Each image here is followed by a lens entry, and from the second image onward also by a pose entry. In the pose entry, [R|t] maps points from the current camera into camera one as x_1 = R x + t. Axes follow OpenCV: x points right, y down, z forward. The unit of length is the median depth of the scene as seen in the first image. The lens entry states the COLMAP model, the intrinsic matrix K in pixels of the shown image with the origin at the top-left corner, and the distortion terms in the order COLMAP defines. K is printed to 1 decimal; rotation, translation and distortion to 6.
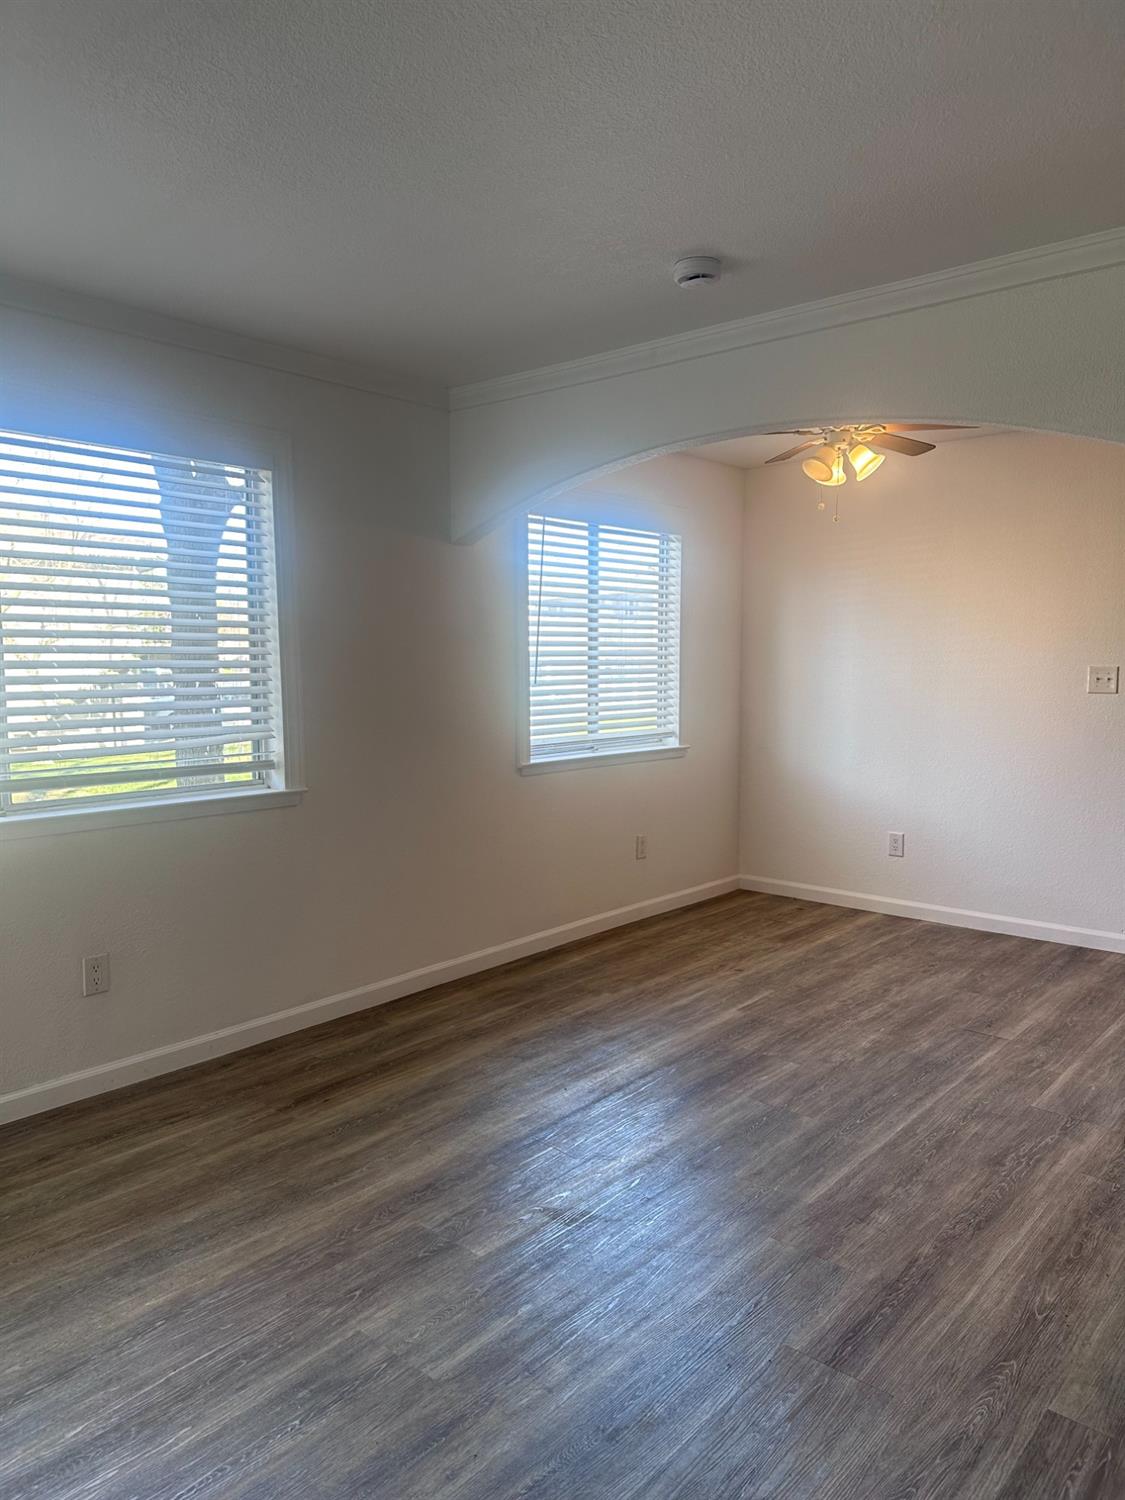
lens RADIAL K [[1052.2, 0, 562.8], [0, 1052.2, 749.9], [0, 0, 1]] dist [0.008750, -0.012671]
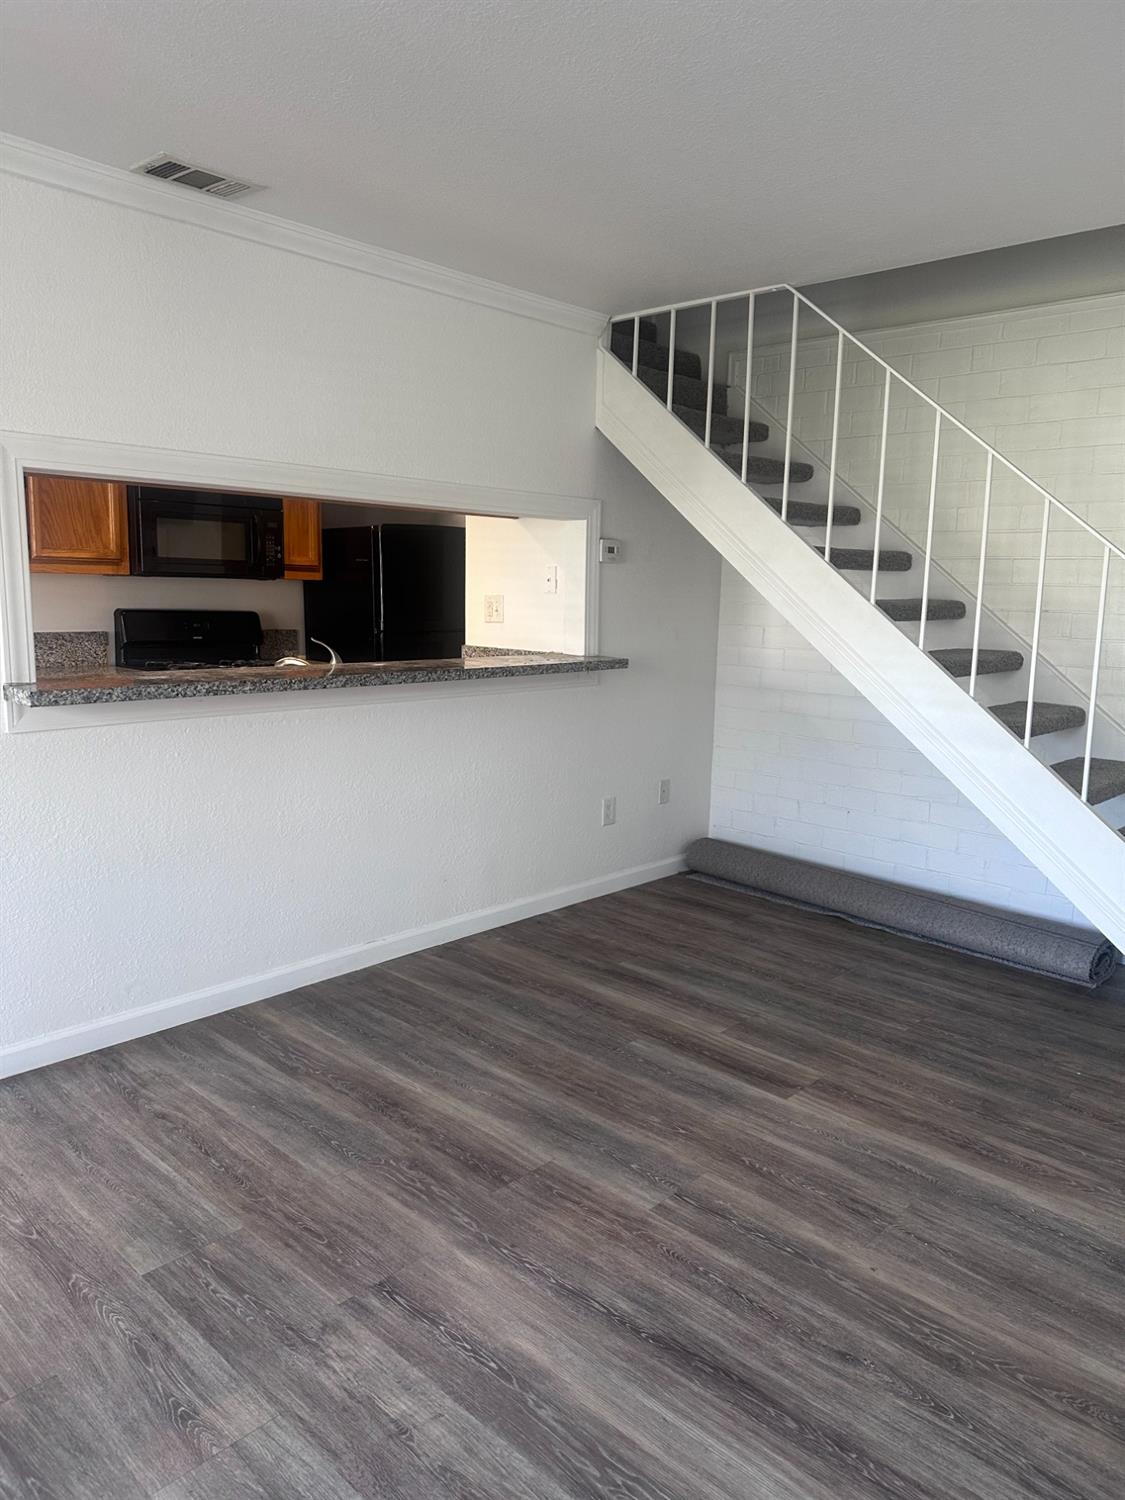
lens RADIAL K [[1052.2, 0, 565.0], [0, 1052.2, 747.1], [0, 0, 1]] dist [0.008750, -0.012671]
pose [[0.032799, -0.160124, 0.986552, -0.385520], [0.056193, 0.985817, 0.158137, -0.046945], [-0.997881, 0.050251, 0.041332, 0.364677]]
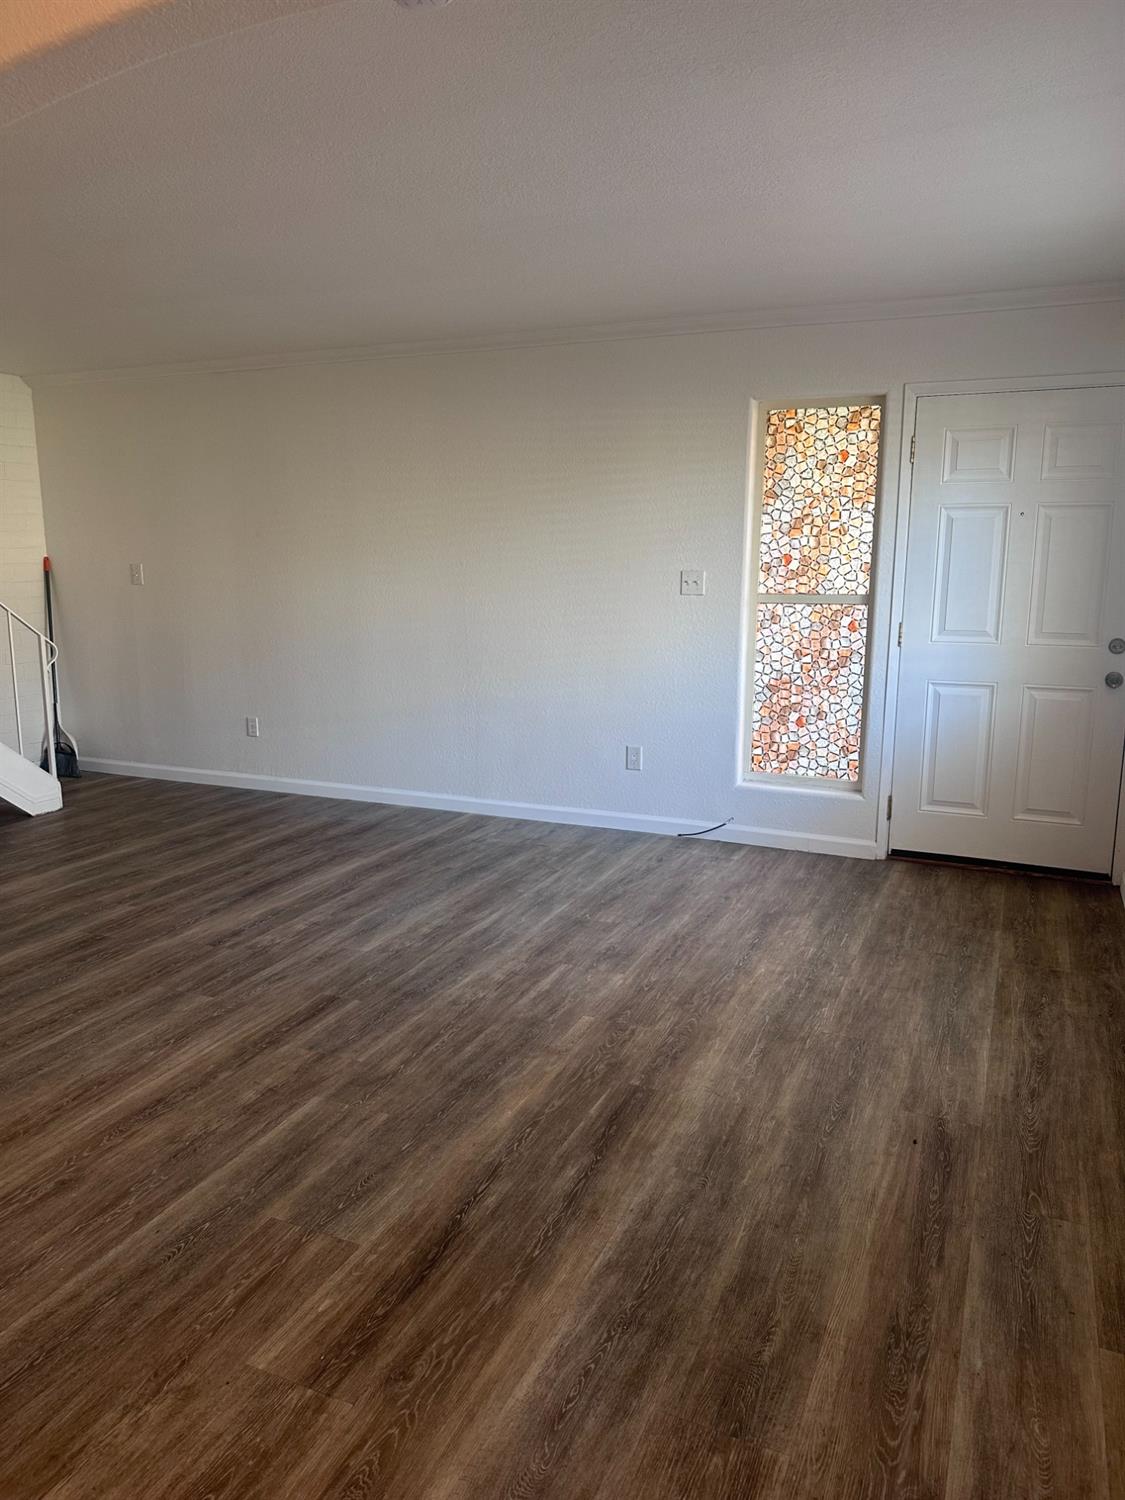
lens RADIAL K [[1052.2, 0, 563.2], [0, 1052.2, 748.6], [0, 0, 1]] dist [0.008750, -0.012671]
pose [[-0.956759, 0.051001, -0.286376, 0.288441], [-0.027084, 0.964613, 0.262276, -0.176959], [0.289618, 0.258692, -0.921521, 1.983580]]
